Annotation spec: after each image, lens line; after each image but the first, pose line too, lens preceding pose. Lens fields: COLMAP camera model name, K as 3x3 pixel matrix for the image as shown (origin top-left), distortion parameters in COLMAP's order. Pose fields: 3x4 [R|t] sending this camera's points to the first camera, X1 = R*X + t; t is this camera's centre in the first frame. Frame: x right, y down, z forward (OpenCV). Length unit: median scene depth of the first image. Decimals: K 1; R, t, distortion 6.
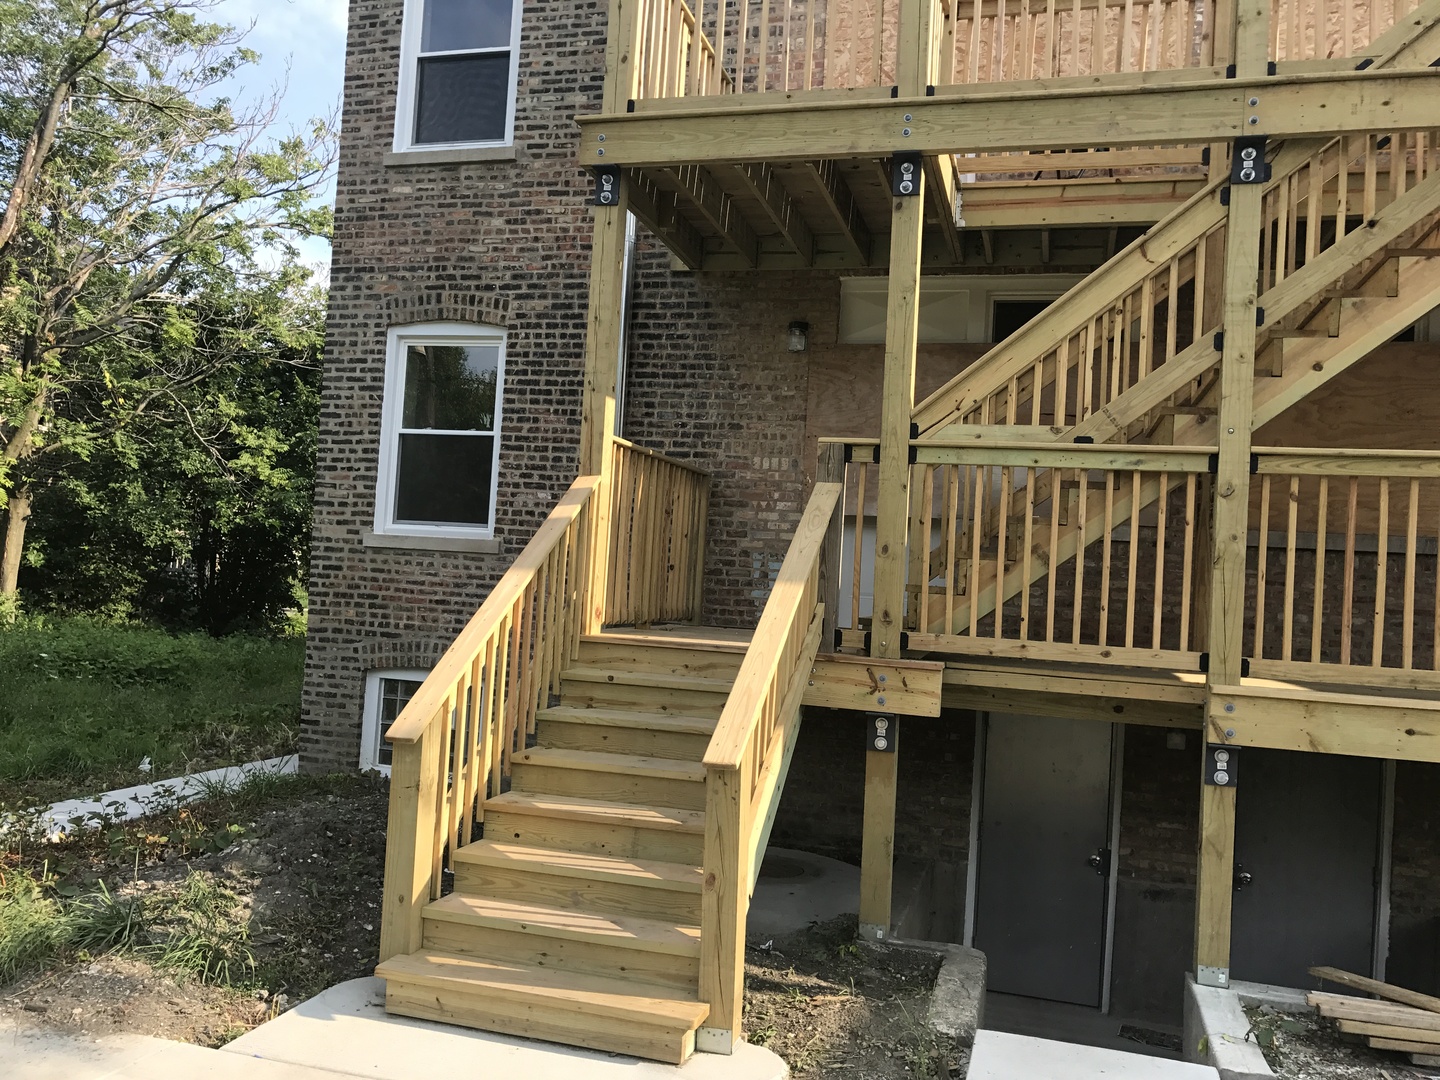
lens RADIAL K [[1166.3, 0, 722.1], [0, 1166.3, 526.5], [0, 0, 1]] dist [0.013269, -0.003381]
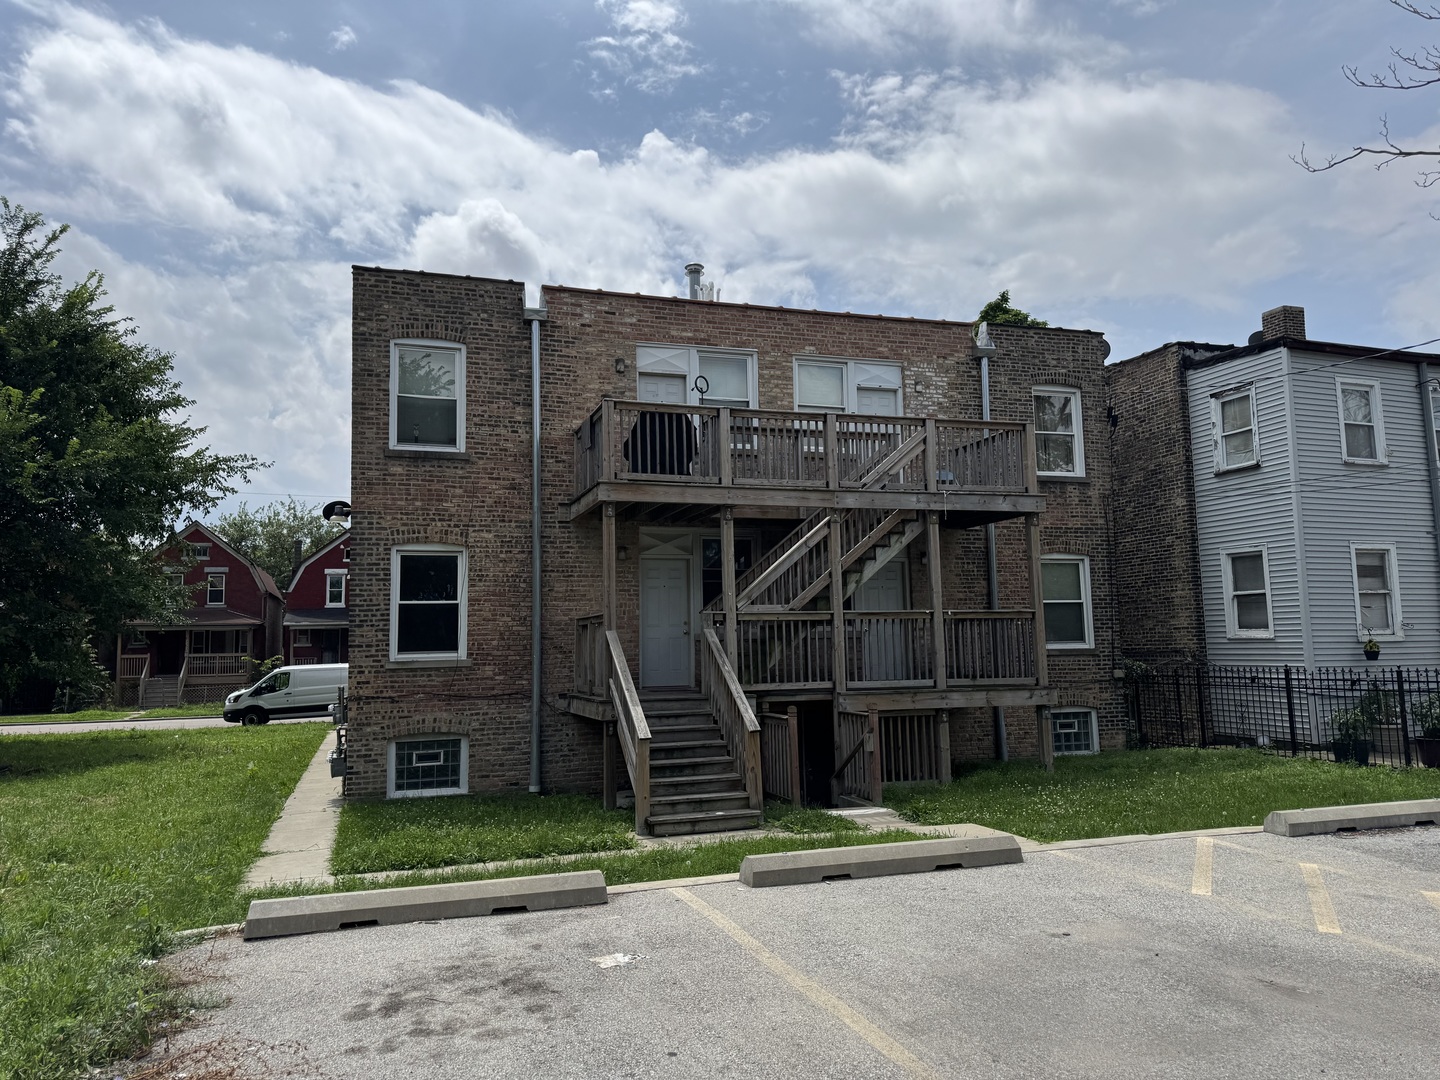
lens RADIAL K [[1009.8, 0, 706.1], [0, 1009.8, 534.9], [0, 0, 1]] dist [0.043855, -0.071615]
pose [[0.828363, -0.010551, 0.560092, -0.766642], [0.043736, 0.997989, -0.045885, -0.094817], [-0.558482, 0.062506, 0.827159, -0.569877]]
